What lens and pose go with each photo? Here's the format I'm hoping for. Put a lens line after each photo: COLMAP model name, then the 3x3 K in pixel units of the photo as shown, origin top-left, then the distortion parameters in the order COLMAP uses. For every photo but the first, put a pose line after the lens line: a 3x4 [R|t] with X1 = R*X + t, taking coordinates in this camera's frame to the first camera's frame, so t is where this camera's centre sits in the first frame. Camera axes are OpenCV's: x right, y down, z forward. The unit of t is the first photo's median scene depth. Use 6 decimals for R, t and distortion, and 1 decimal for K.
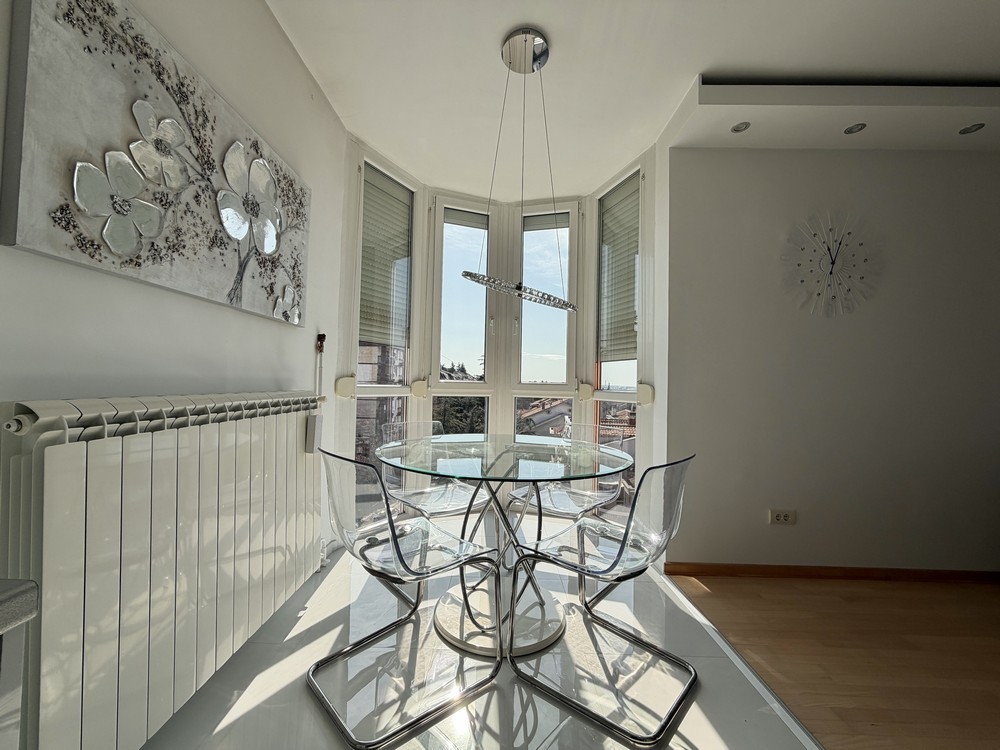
lens RADIAL K [[395.3, 0, 480.9], [0, 395.3, 379.8], [0, 0, 1]] dist [-0.002414, 0.000321]
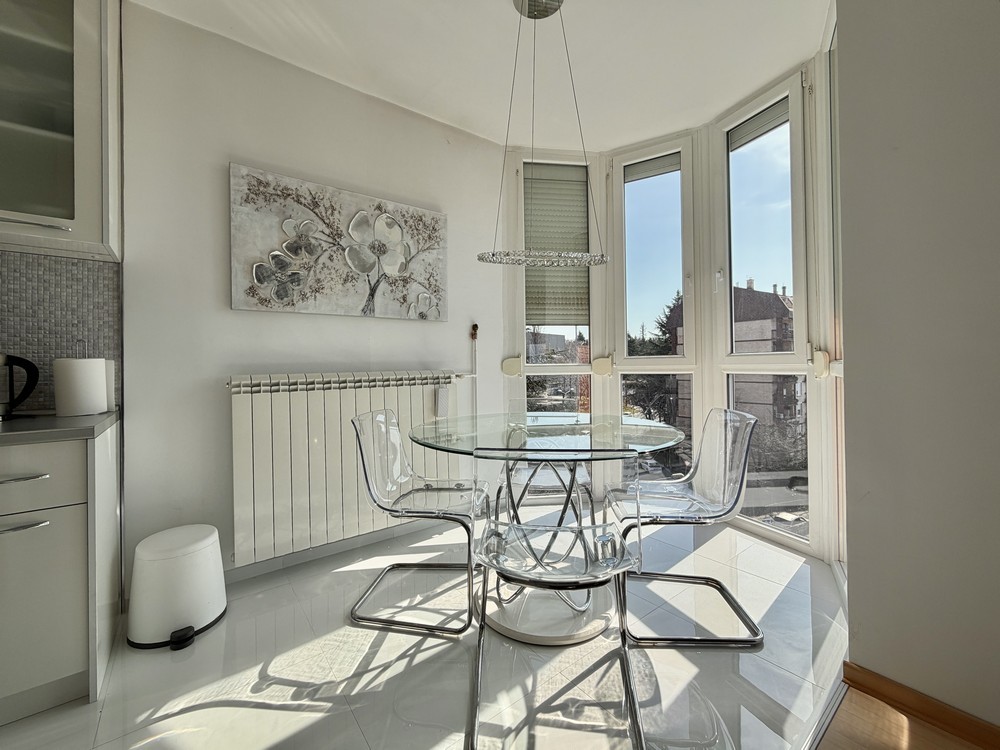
lens RADIAL K [[395.3, 0, 490.7], [0, 395.3, 366.4], [0, 0, 1]] dist [-0.002414, 0.000321]
pose [[0.627271, -0.027596, -0.778312, 0.901967], [0.036303, 0.999322, -0.006175, 0.039646], [0.777954, -0.024382, 0.627847, 0.394432]]
